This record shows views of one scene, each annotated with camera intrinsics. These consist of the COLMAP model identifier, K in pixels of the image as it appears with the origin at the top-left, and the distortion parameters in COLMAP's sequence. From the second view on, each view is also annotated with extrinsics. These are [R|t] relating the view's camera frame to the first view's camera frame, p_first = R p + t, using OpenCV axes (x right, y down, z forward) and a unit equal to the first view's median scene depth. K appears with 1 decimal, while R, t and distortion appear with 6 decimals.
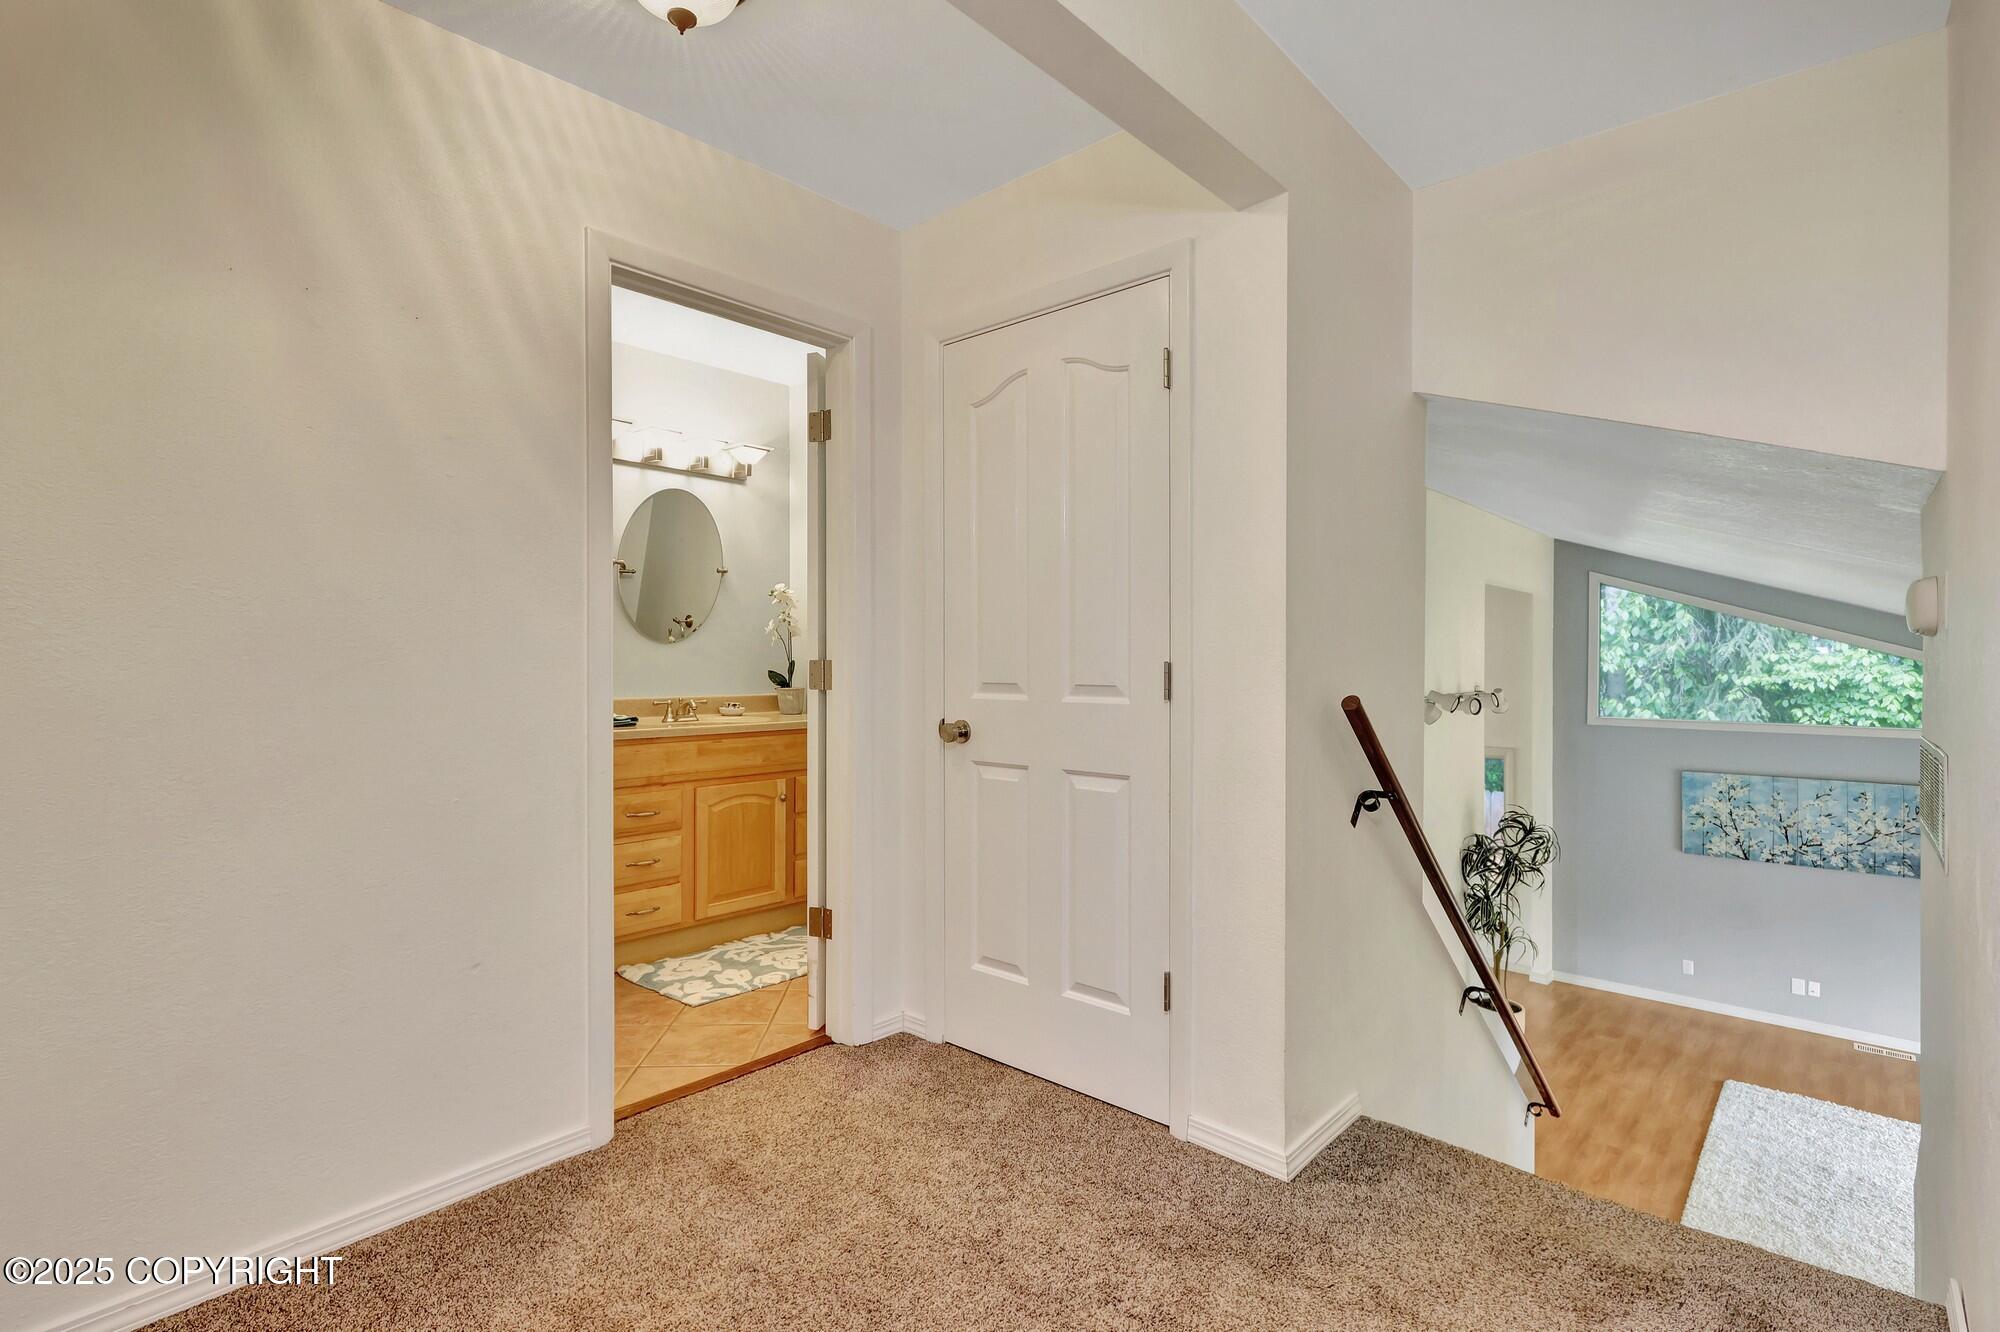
lens RADIAL K [[941.9, 0, 1002.0], [0, 941.9, 666.1], [0, 0, 1]] dist [0.007939, -0.003556]
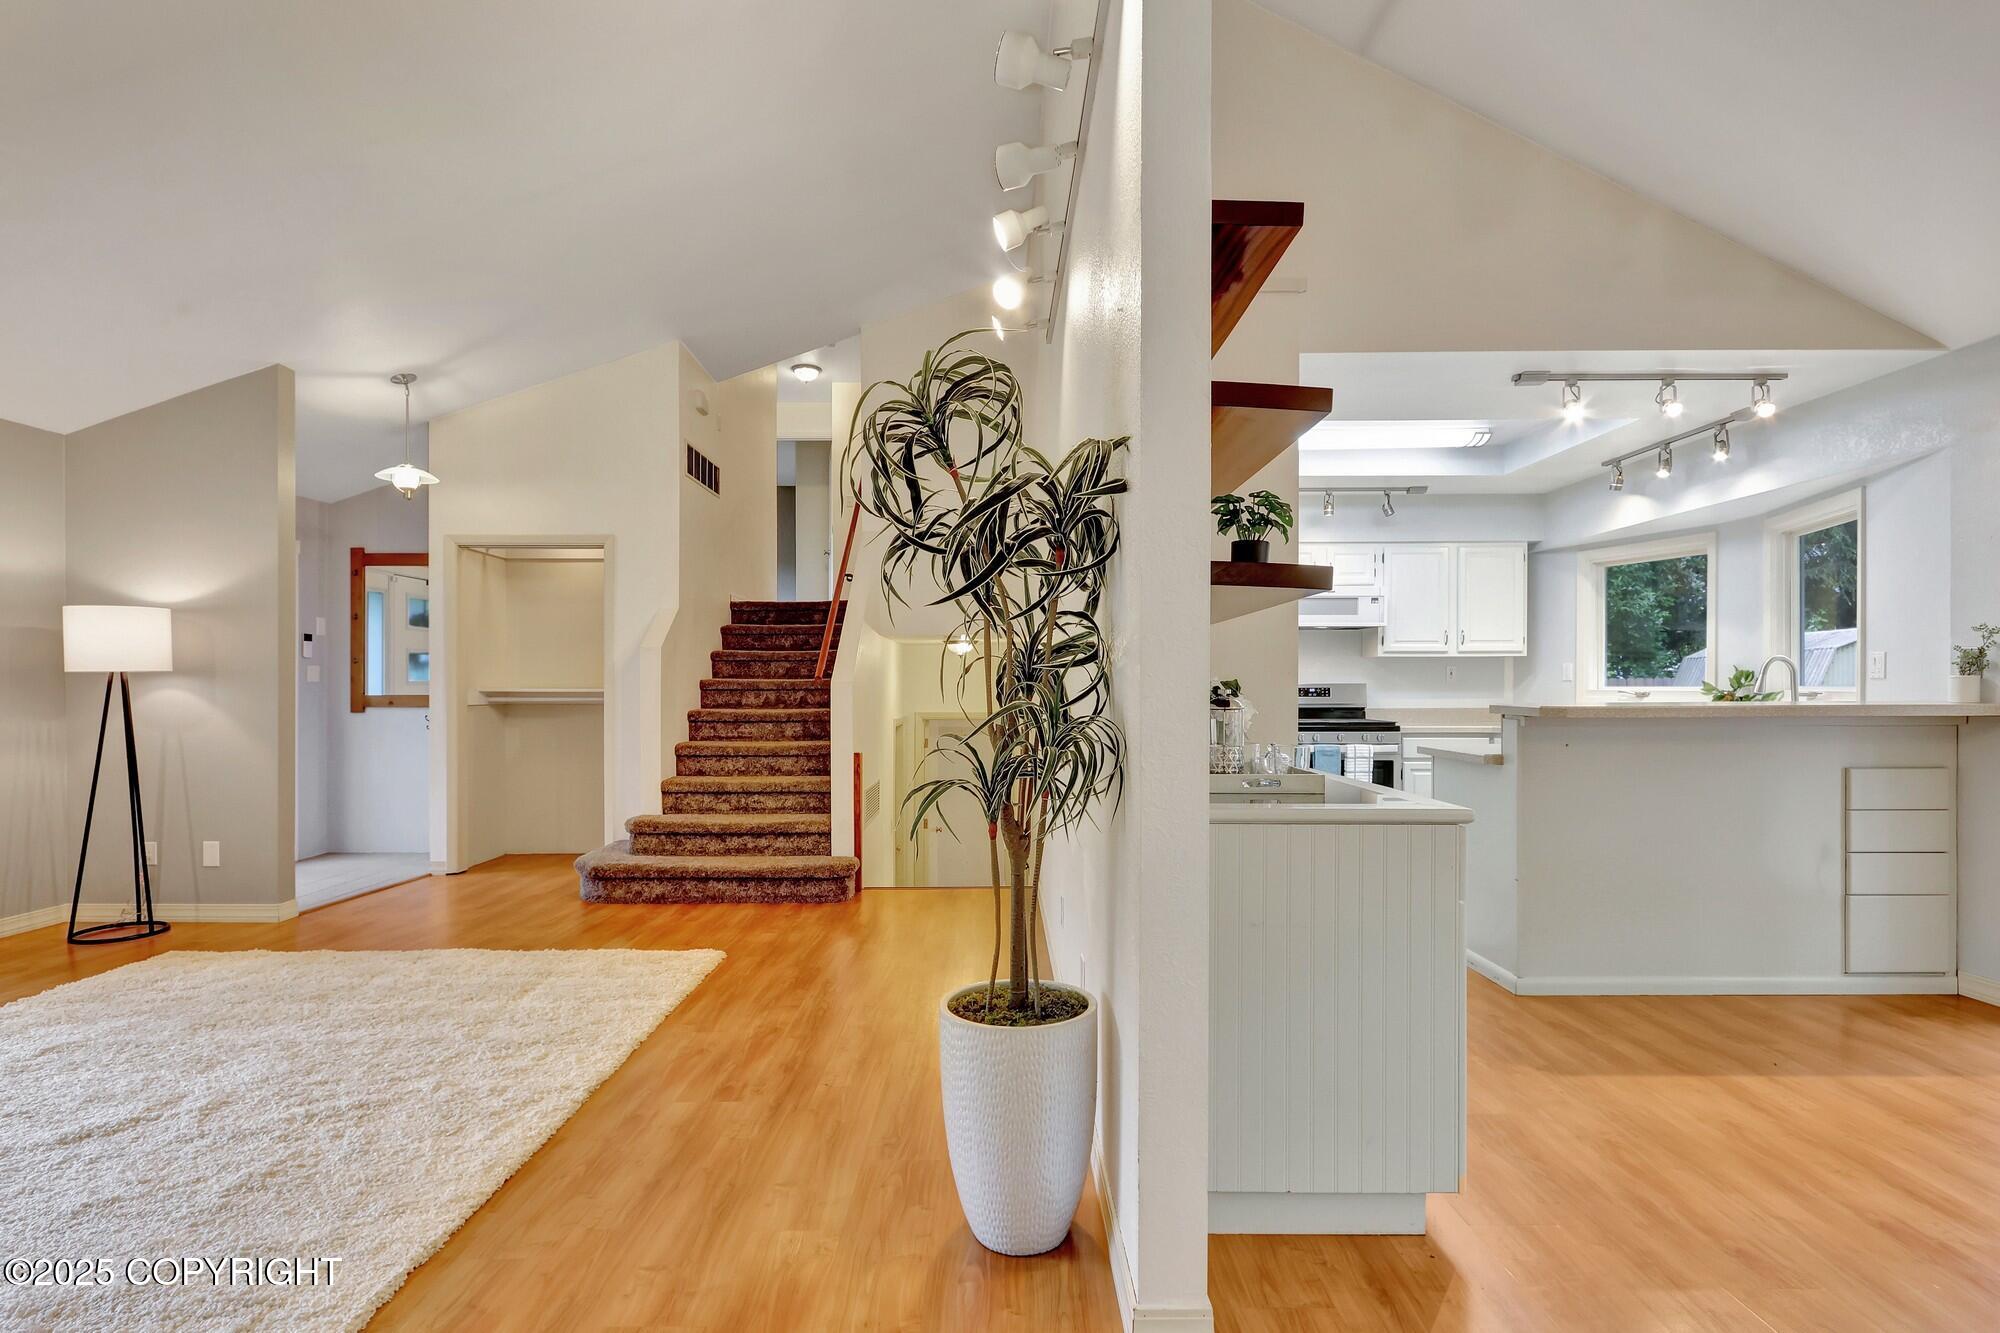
lens RADIAL K [[941.9, 0, 998.0], [0, 941.9, 691.4], [0, 0, 1]] dist [0.007939, -0.003556]
pose [[-0.735268, 0.004247, -0.677764, 0.640922], [0.001906, 0.999989, 0.004198, 0.225507], [0.677774, 0.001795, -0.735268, 1.062328]]
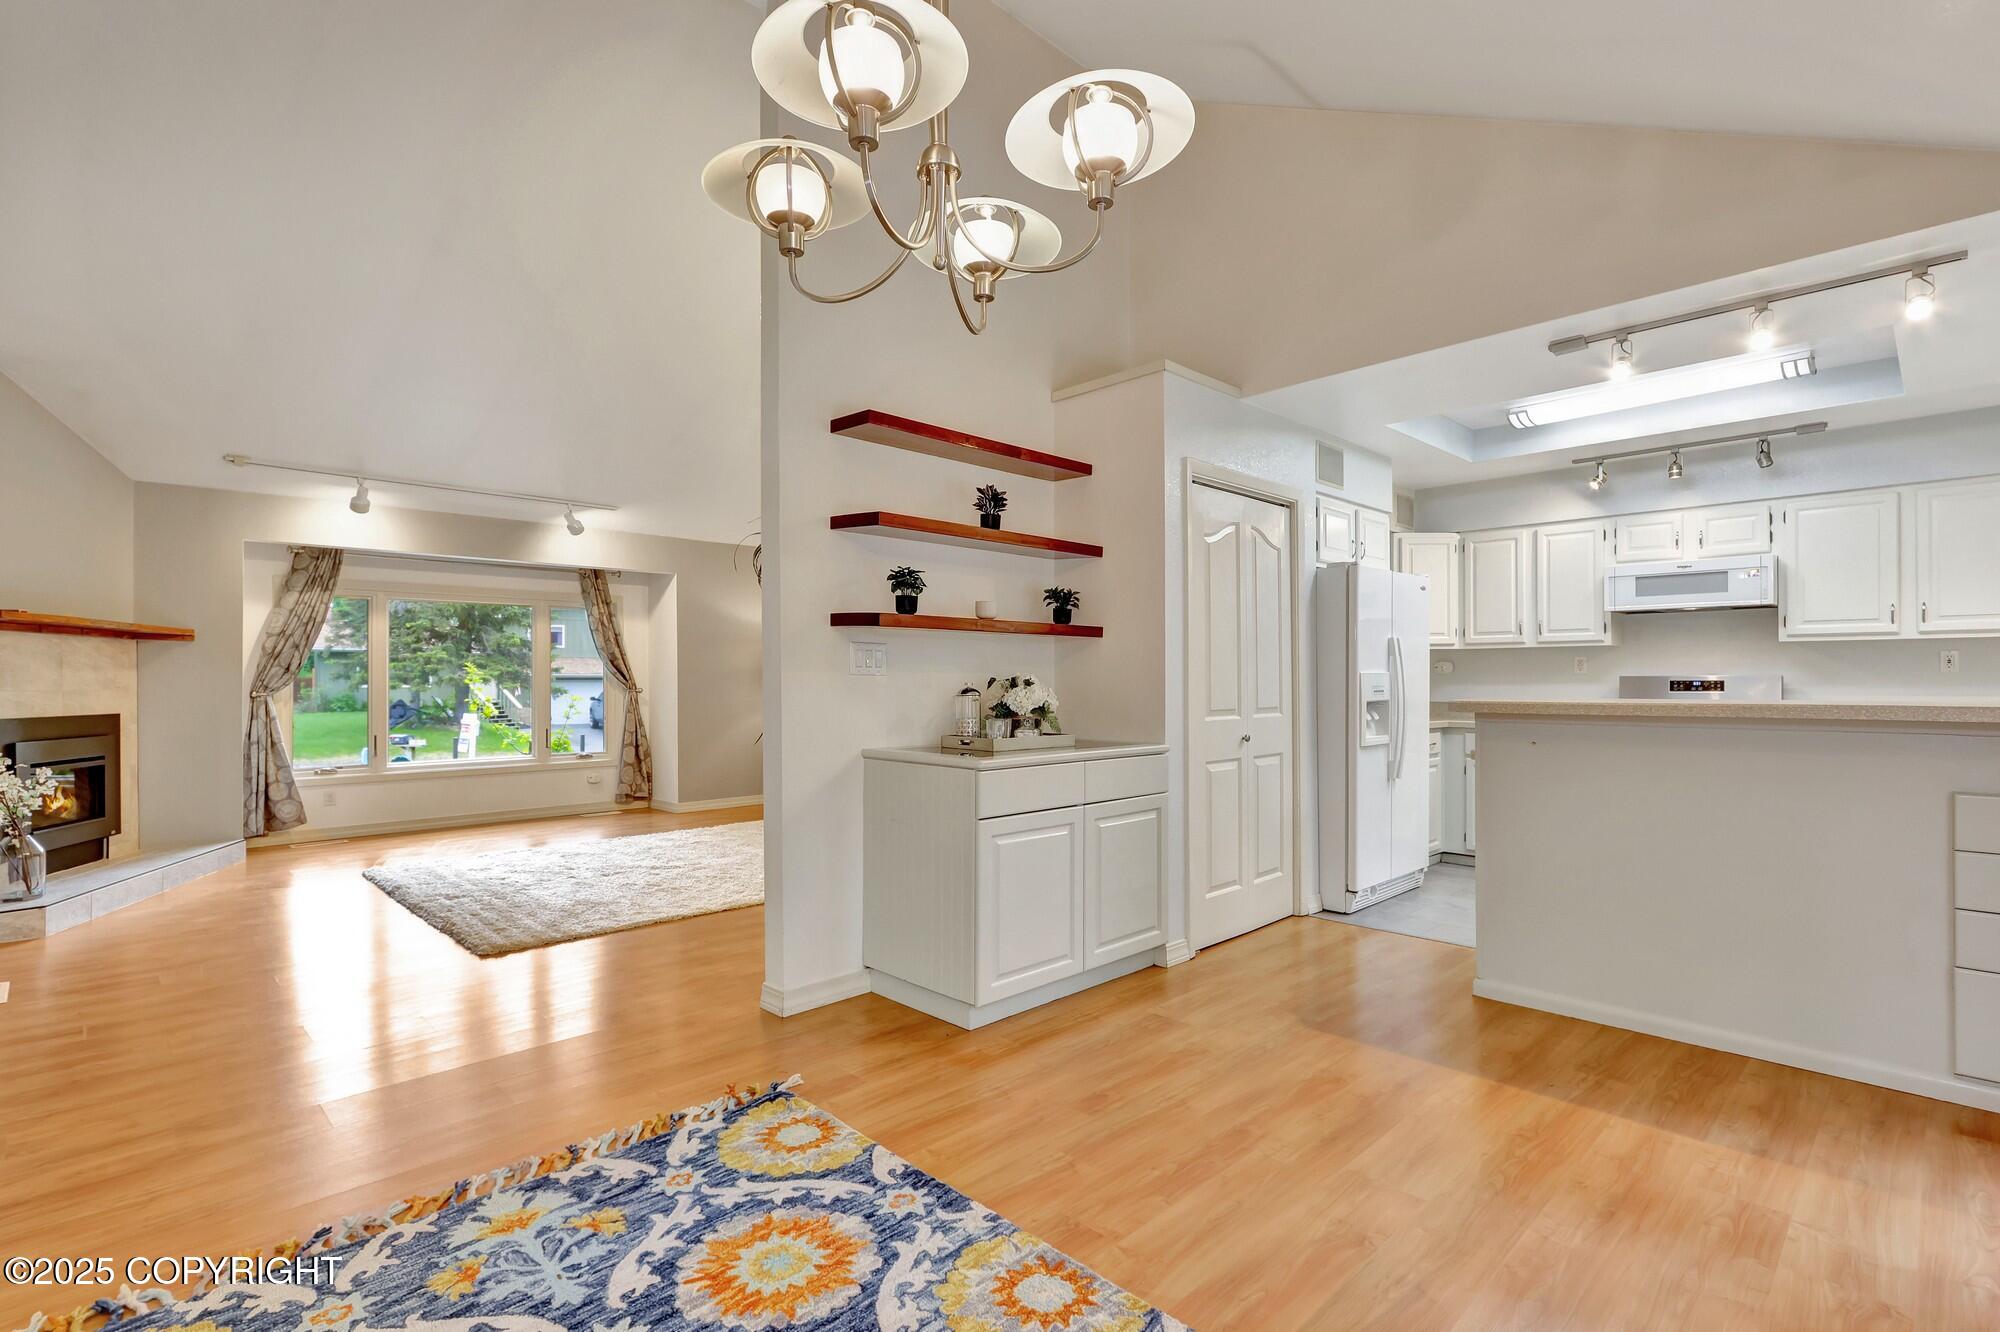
lens RADIAL K [[941.9, 0, 1005.0], [0, 941.9, 660.7], [0, 0, 1]] dist [0.007939, -0.003556]
pose [[-0.998612, 0.002480, 0.052610, 0.342503], [0.001372, 0.999777, -0.021088, 0.225547], [-0.052650, -0.020987, -0.998392, 1.359840]]
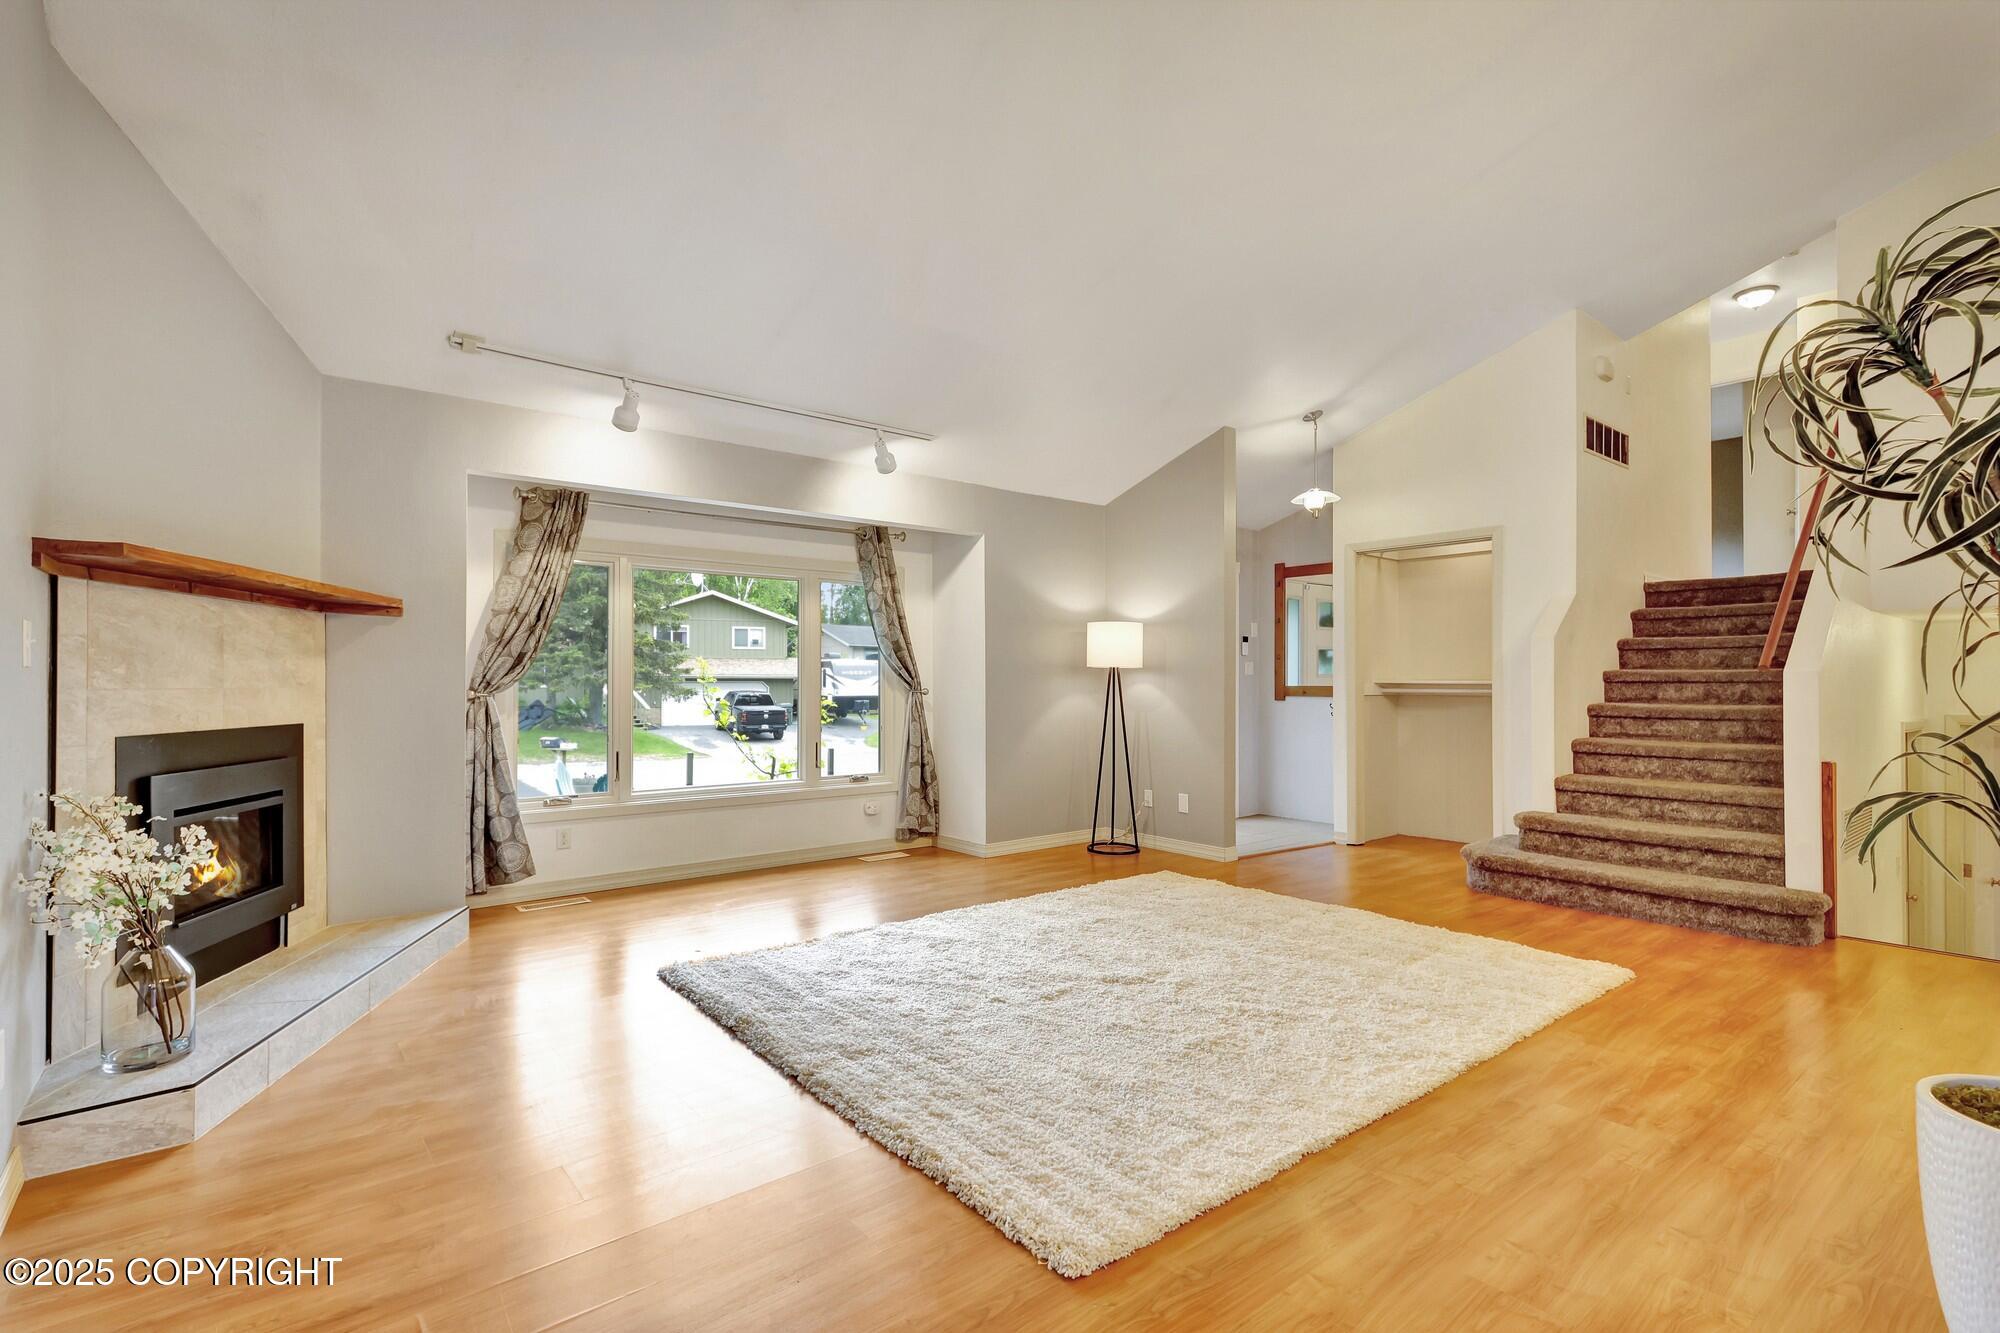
lens RADIAL K [[941.9, 0, 1002.8], [0, 941.9, 656.9], [0, 0, 1]] dist [0.007939, -0.003556]
pose [[-0.989554, 0.002527, 0.144140, 0.639153], [-0.001461, 0.999619, -0.027549, 0.228603], [-0.144154, -0.027472, -0.989174, 1.093533]]
